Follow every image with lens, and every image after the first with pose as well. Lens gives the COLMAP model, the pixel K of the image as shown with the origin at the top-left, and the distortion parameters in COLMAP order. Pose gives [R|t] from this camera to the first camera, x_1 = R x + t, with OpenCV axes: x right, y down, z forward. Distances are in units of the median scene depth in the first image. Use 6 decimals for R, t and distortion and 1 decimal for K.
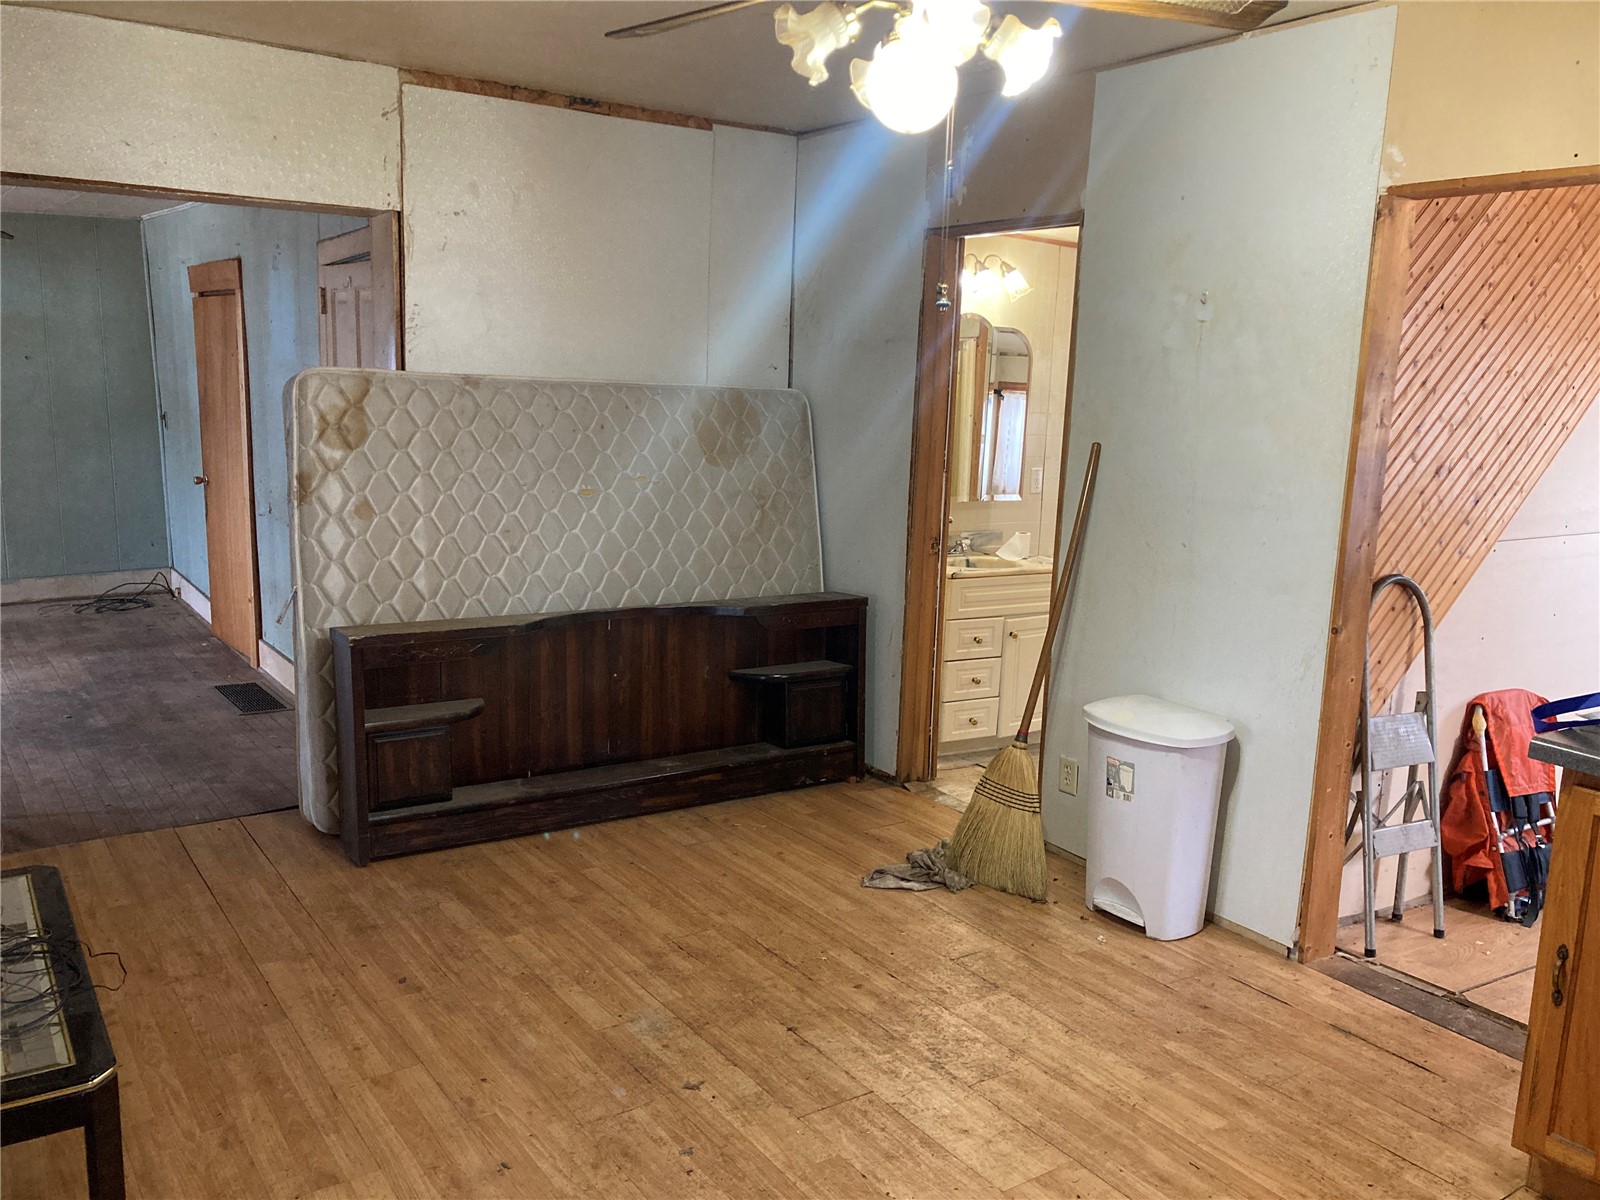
lens RADIAL K [[1313.7, 0, 799.3], [0, 1313.7, 602.7], [0, 0, 1]] dist [0.047270, -0.029521]
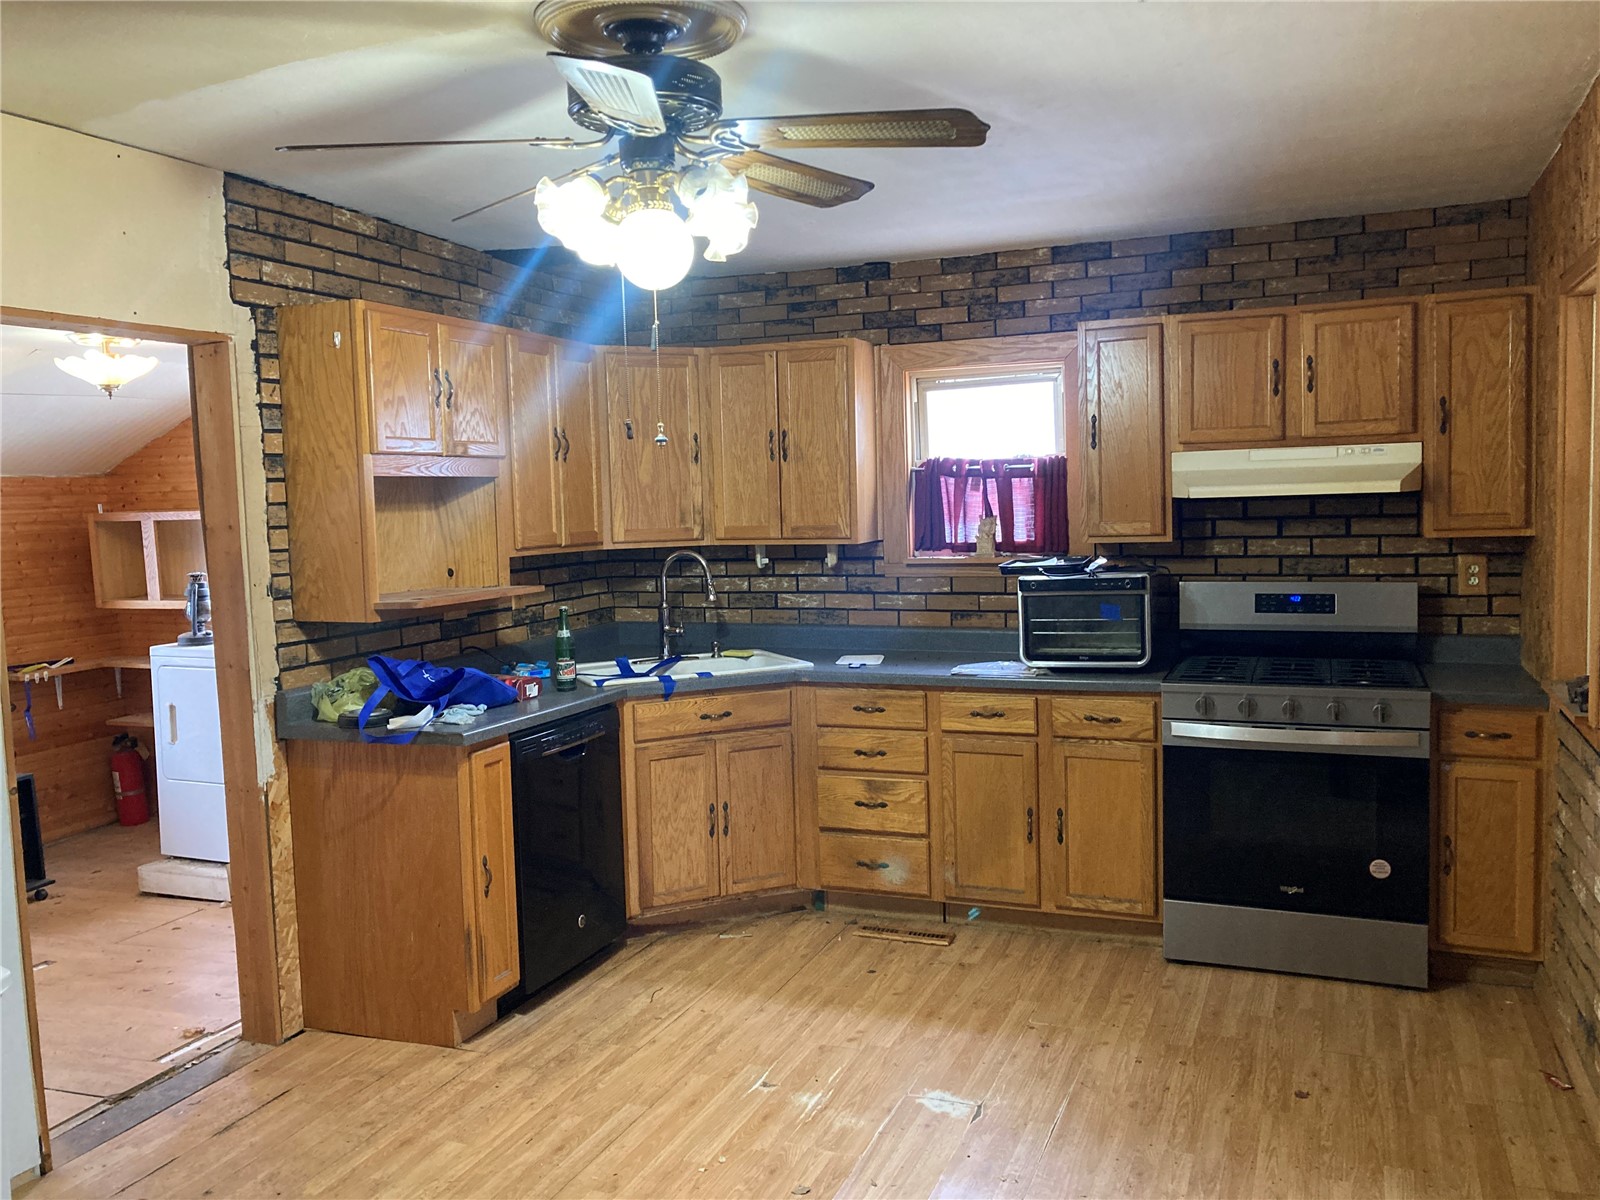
lens RADIAL K [[1313.7, 0, 798.0], [0, 1313.7, 596.5], [0, 0, 1]] dist [0.047270, -0.029521]
pose [[-0.553269, -0.084144, 0.828742, -0.697570], [0.158326, 0.966127, 0.203792, -0.230093], [-0.817818, 0.243964, -0.521206, 1.143155]]
